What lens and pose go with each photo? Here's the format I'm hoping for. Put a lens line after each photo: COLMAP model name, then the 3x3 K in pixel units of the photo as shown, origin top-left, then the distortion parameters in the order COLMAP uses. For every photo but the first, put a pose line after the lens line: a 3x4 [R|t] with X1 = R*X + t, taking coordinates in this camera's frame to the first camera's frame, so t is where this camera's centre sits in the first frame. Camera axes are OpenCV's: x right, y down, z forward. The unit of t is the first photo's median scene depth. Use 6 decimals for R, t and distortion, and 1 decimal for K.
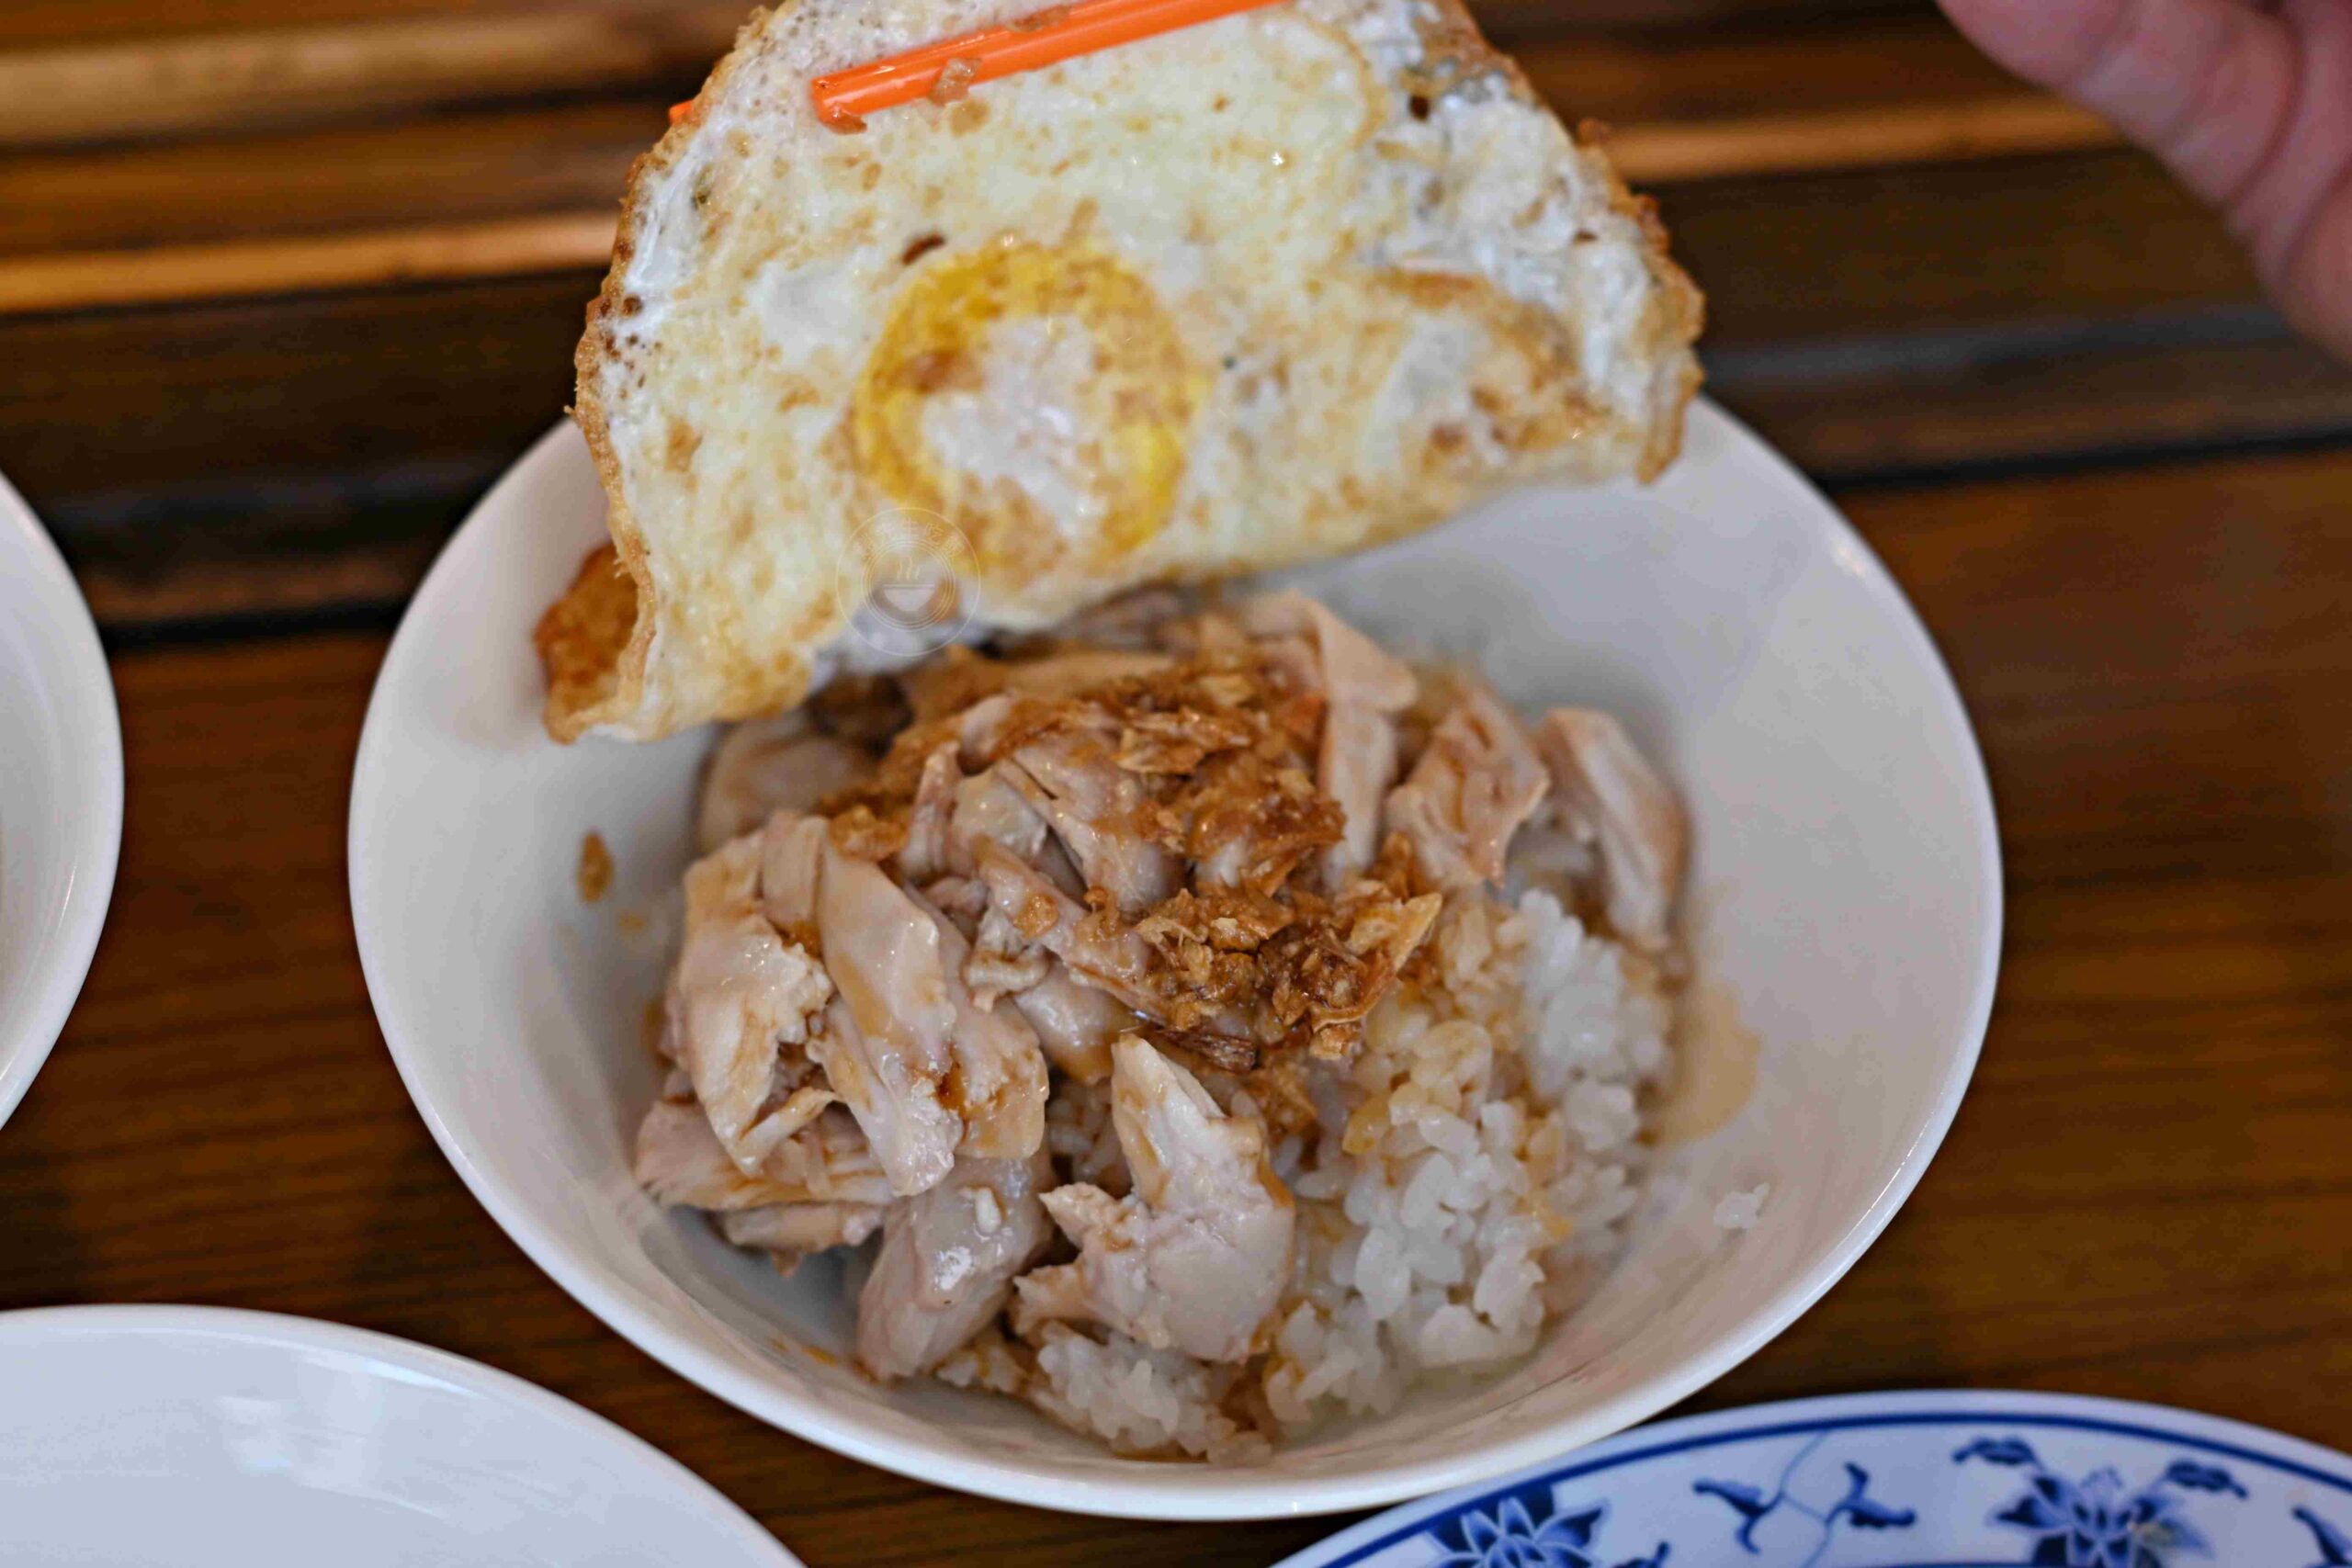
lens RADIAL K [[5022.7, 0, 1176.0], [0, 5022.7, 784.0], [0, 0, 1]] dist [-0.027350, 0.212183]
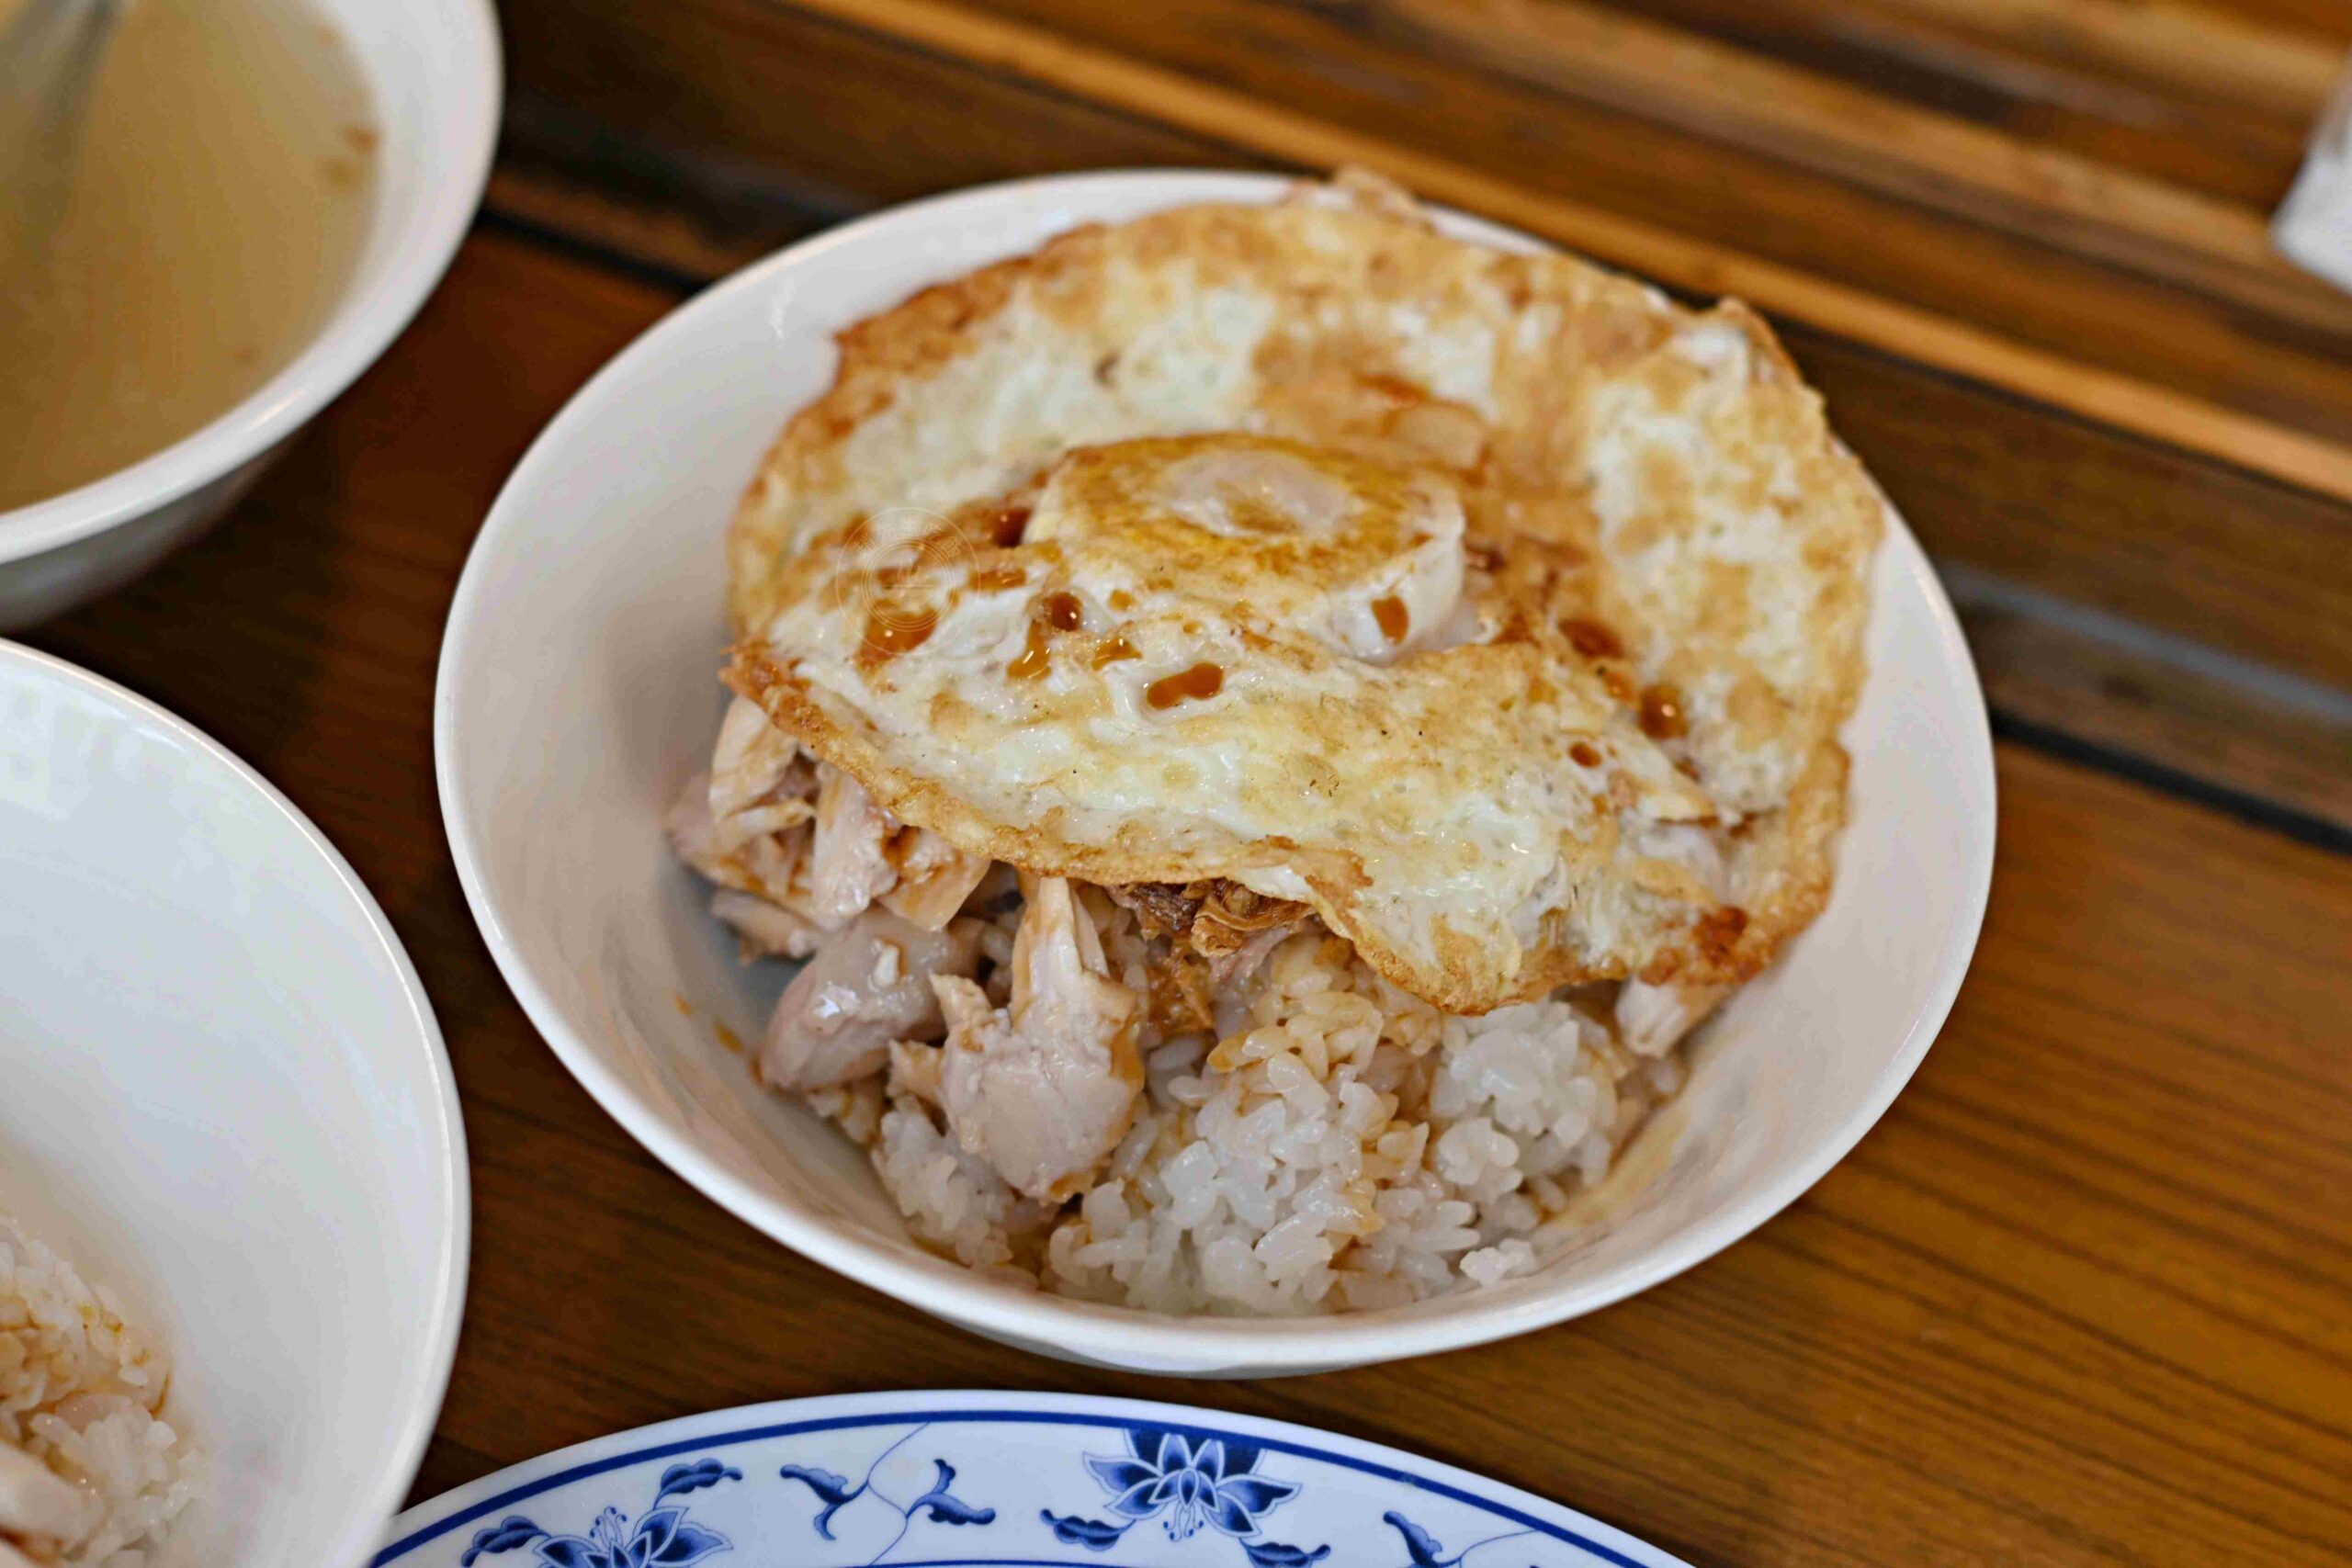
lens RADIAL K [[5049.6, 0, 1175.6], [0, 5049.6, 696.2], [0, 0, 1]] dist [-0.008030, -0.200783]
pose [[0.852645, 0.394937, -0.342083, 0.356999], [-0.415522, 0.909471, 0.014297, -0.008511], [0.316761, 0.129953, 0.939561, -0.000226]]
